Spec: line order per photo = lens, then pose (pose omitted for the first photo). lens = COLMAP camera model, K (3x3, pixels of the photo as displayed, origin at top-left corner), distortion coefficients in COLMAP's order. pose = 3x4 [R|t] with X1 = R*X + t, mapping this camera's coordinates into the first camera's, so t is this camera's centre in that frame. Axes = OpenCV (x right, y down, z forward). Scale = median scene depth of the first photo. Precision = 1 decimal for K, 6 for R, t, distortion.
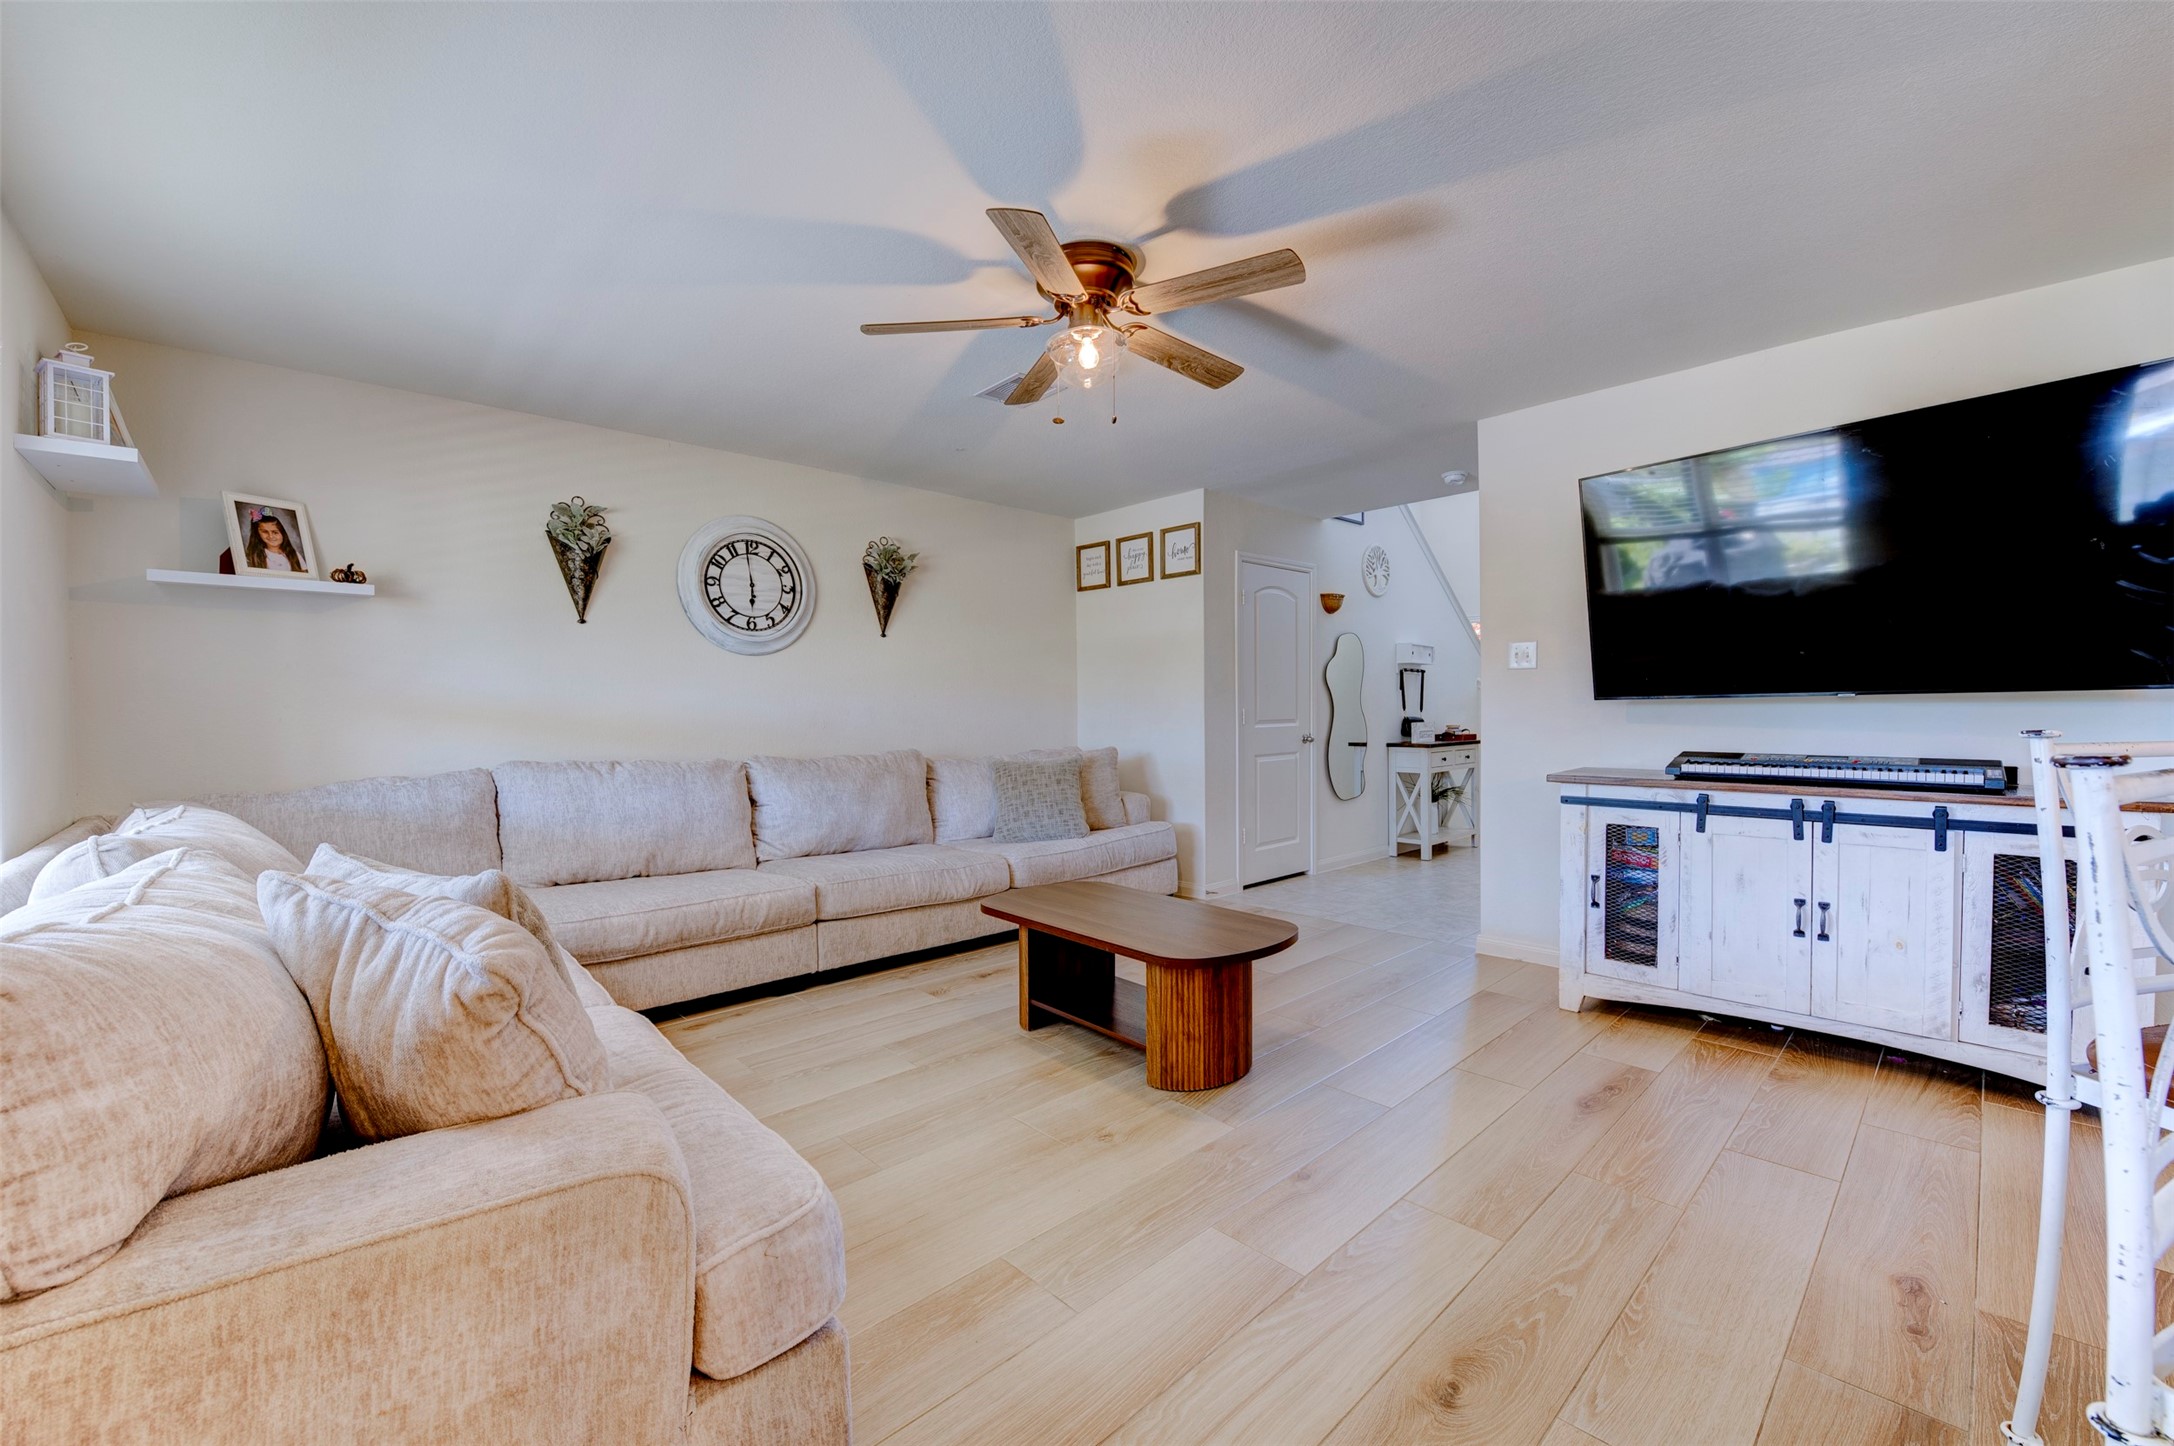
lens RADIAL K [[865.4, 0, 1089.3], [0, 865.4, 723.7], [0, 0, 1]] dist [-0.014991, -0.002323]
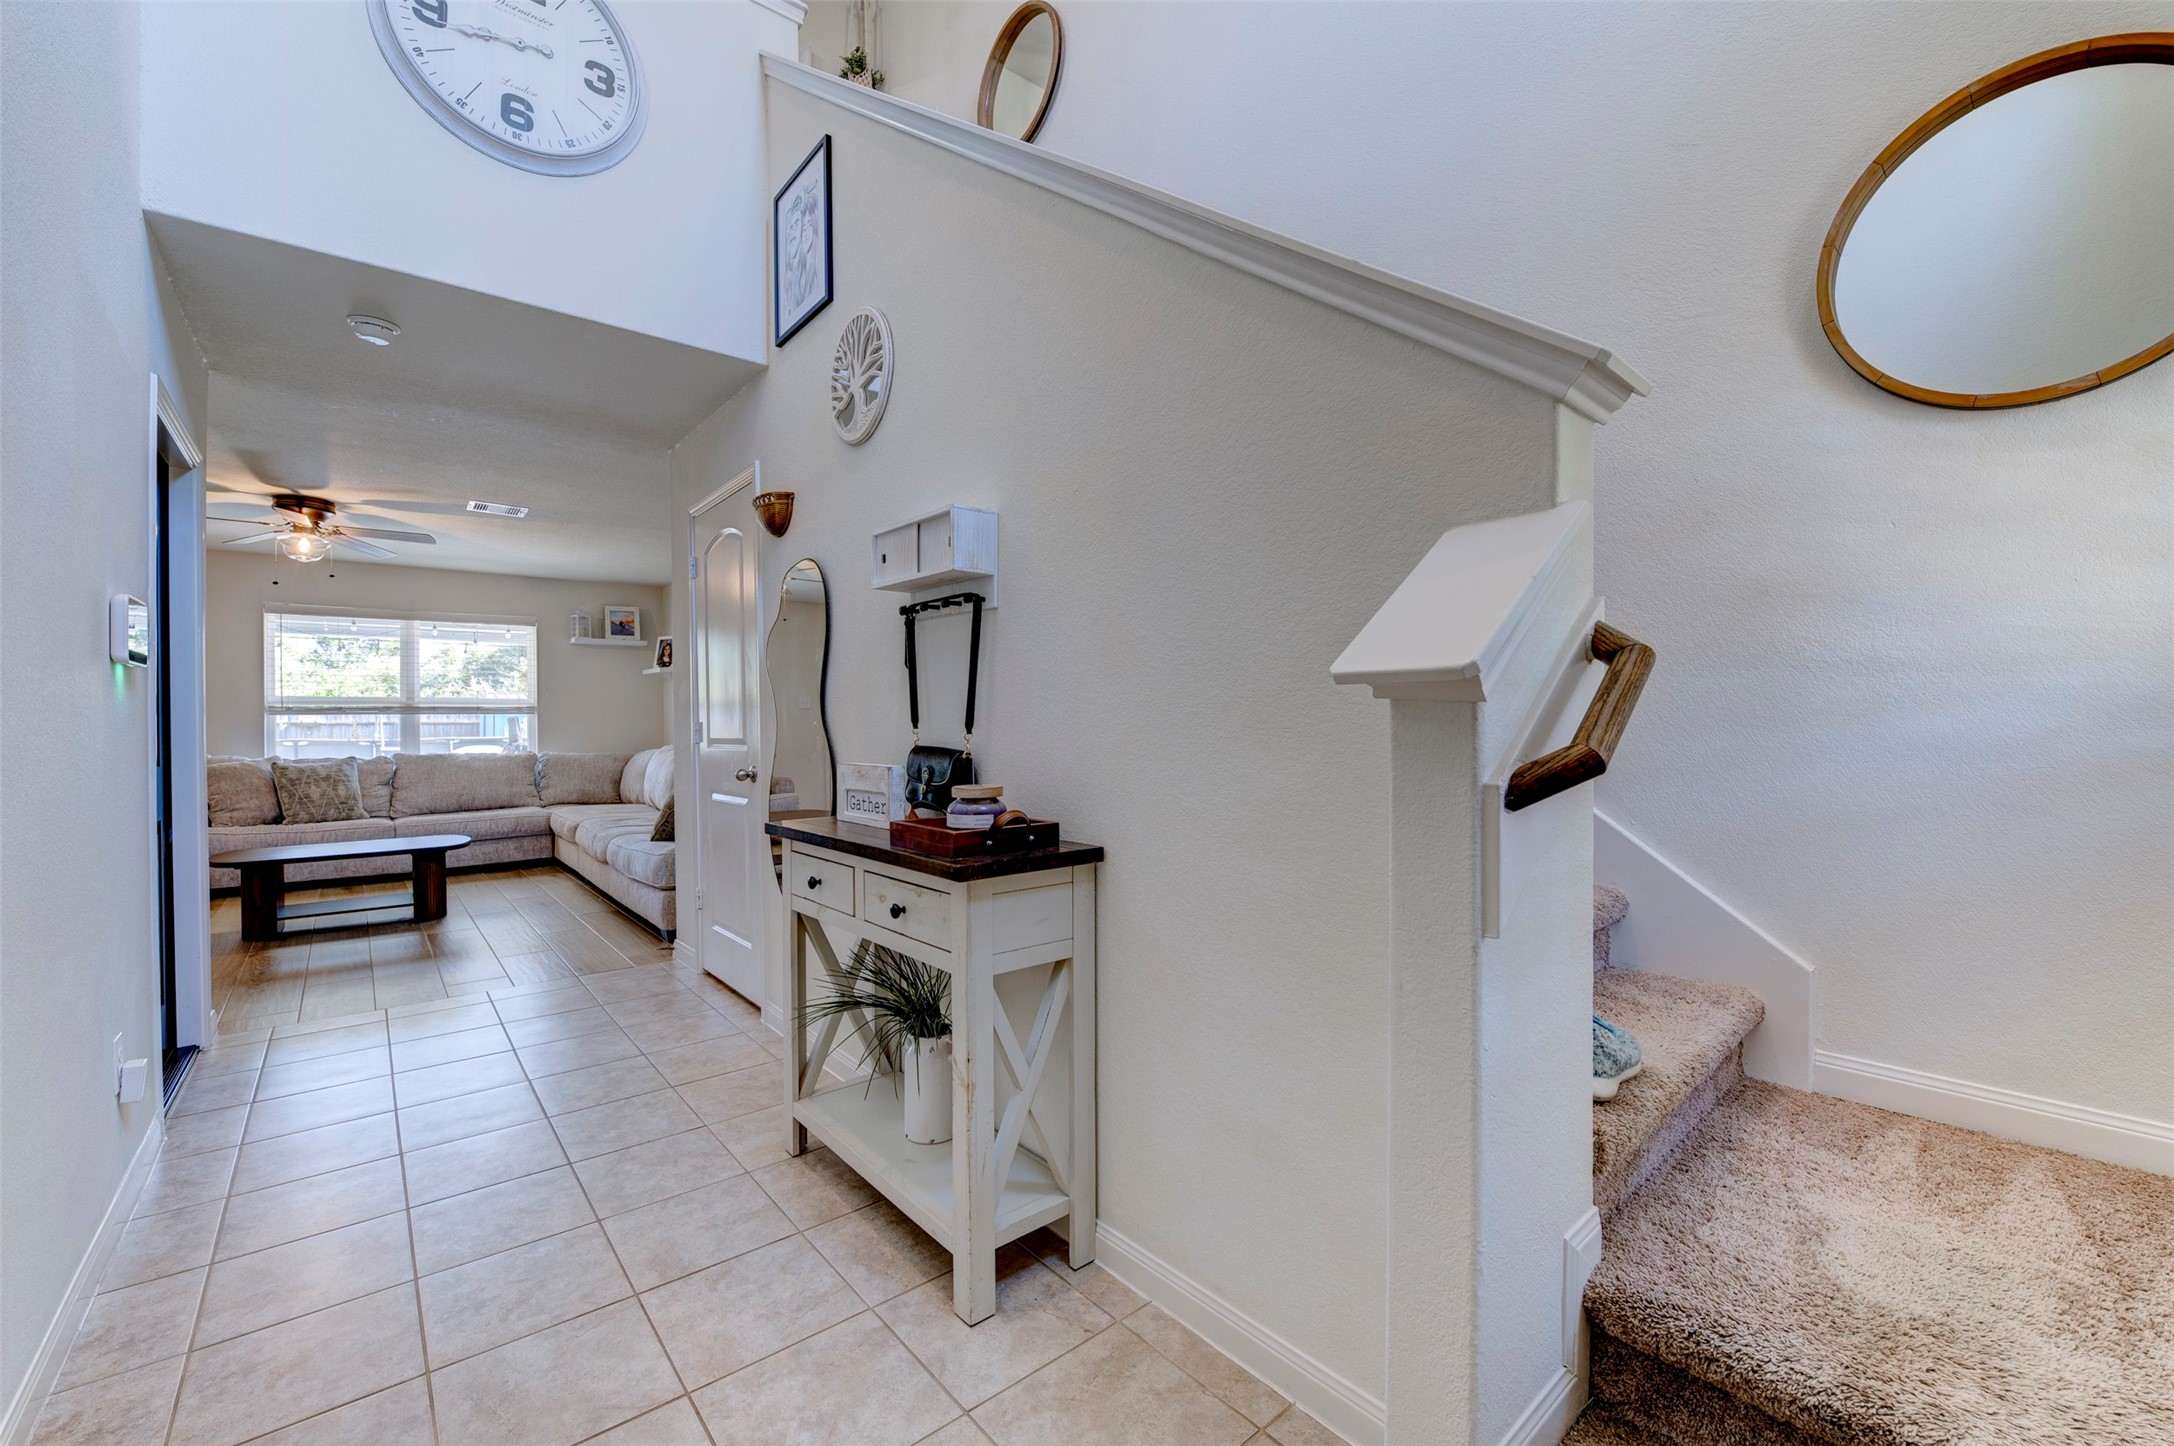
lens RADIAL K [[865.4, 0, 1089.3], [0, 865.4, 723.7], [0, 0, 1]] dist [-0.014991, -0.002323]
pose [[-0.043843, 0.011283, -0.998975, 1.543690], [-0.007942, 0.999901, 0.011642, -0.046690], [0.999007, 0.008444, -0.043749, 2.375260]]
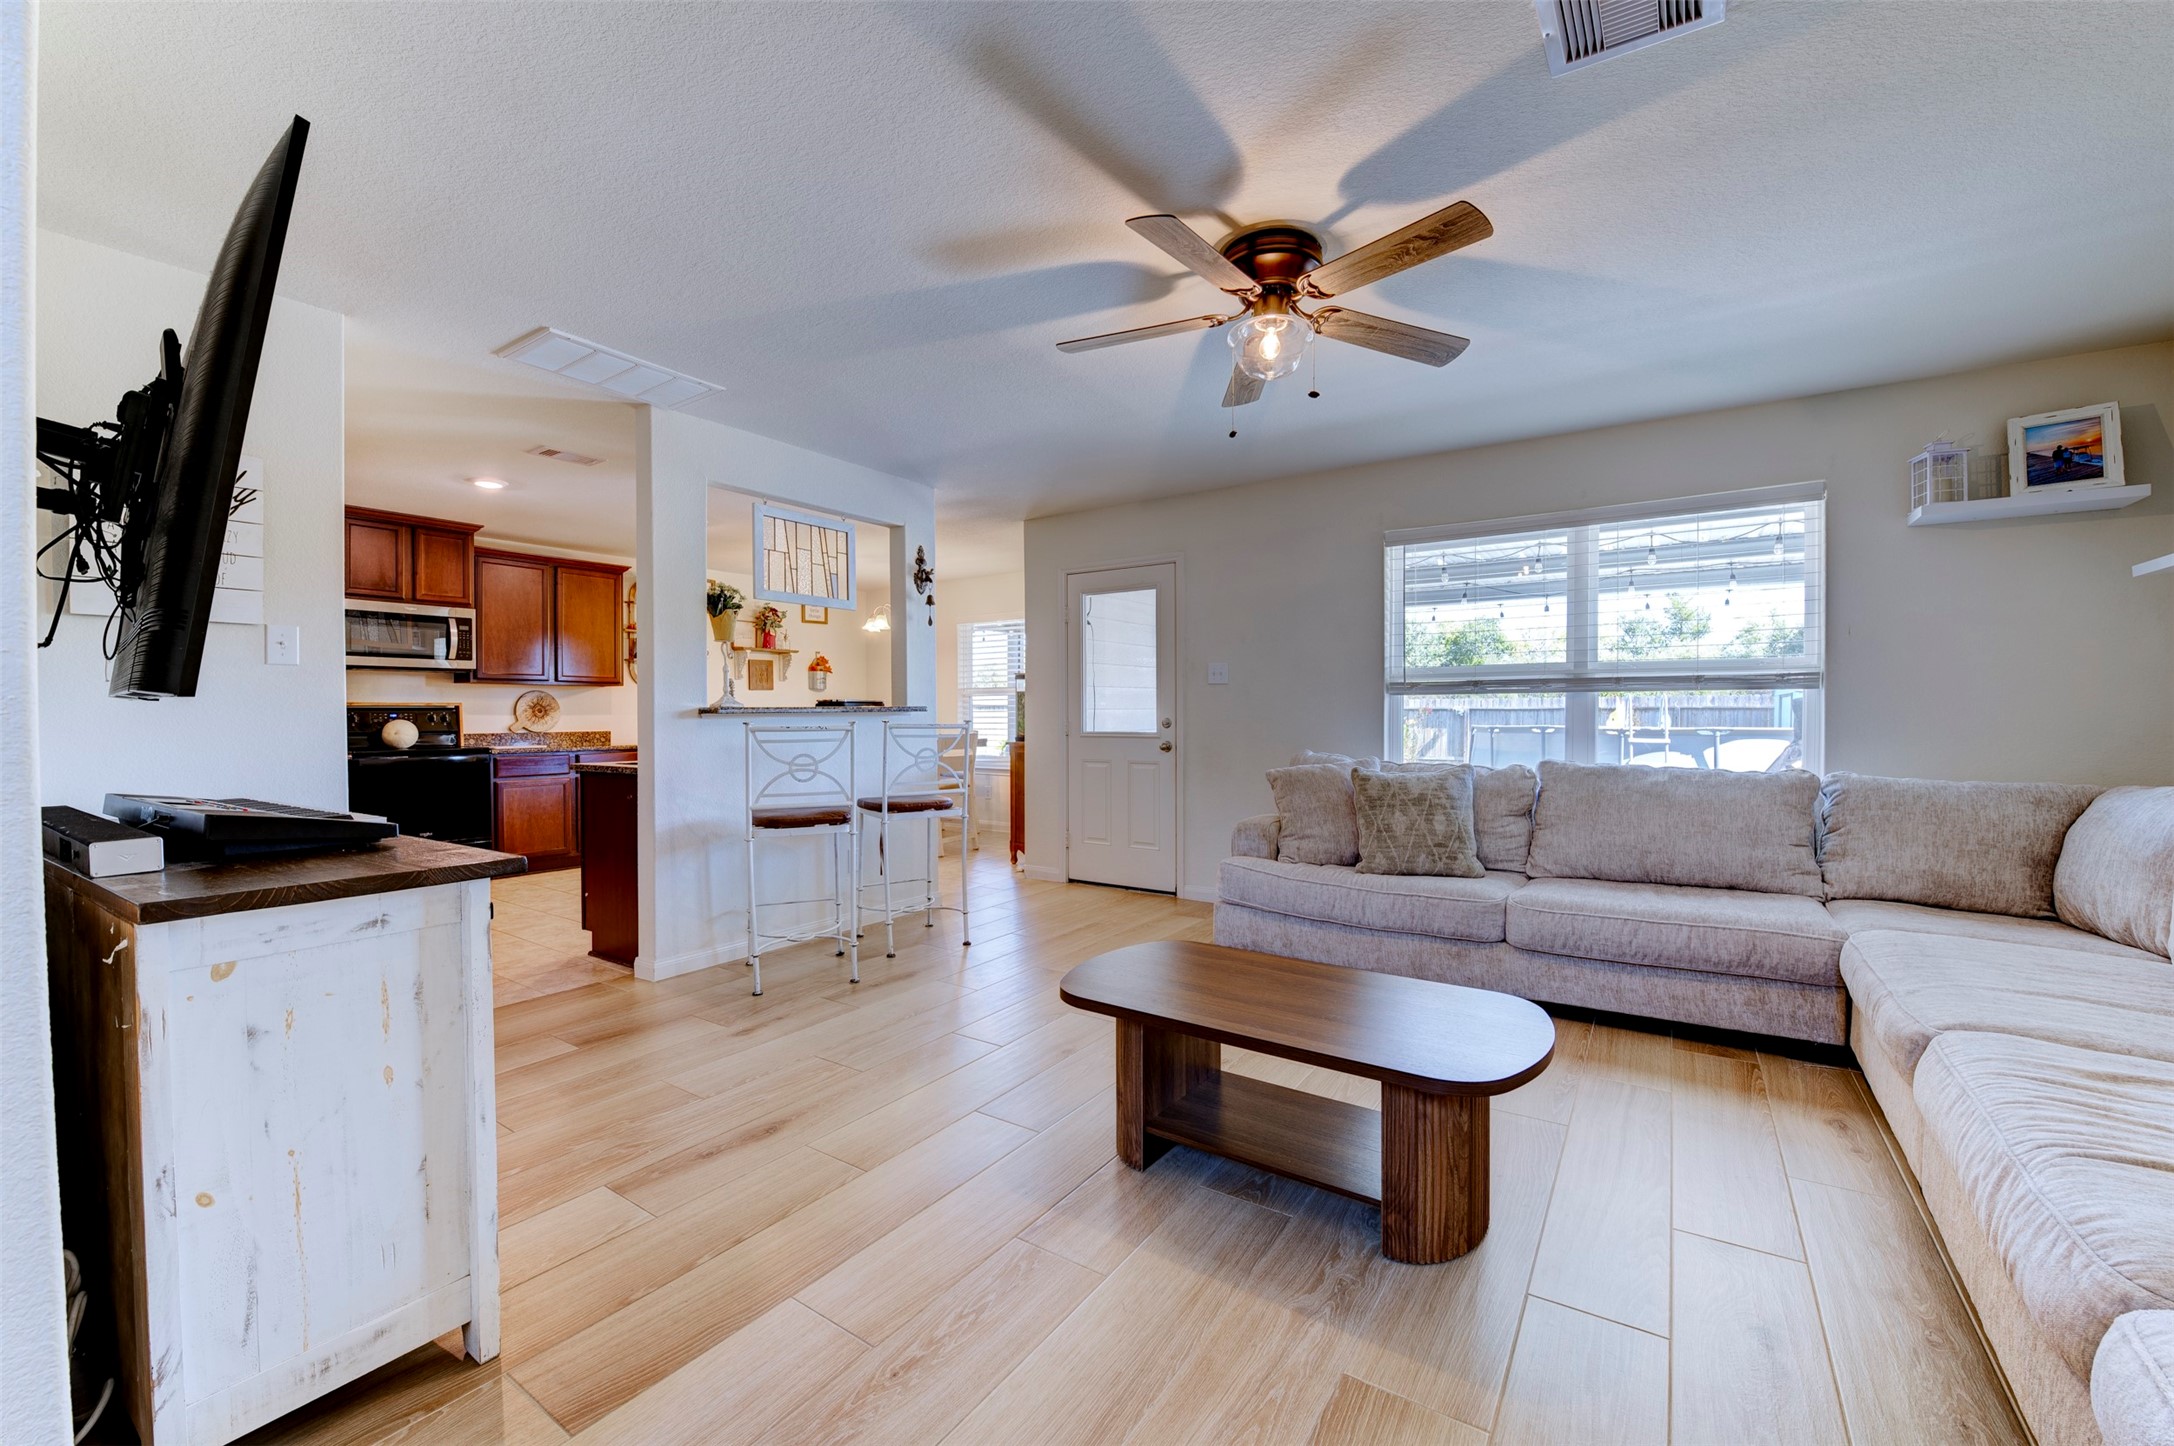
lens RADIAL K [[865.4, 0, 1089.3], [0, 865.4, 723.7], [0, 0, 1]] dist [-0.014991, -0.002323]
pose [[-0.976088, 0.013598, -0.216952, 0.340700], [0.007435, 0.999546, 0.029199, -0.025973], [0.217250, 0.026888, -0.975746, 1.576650]]
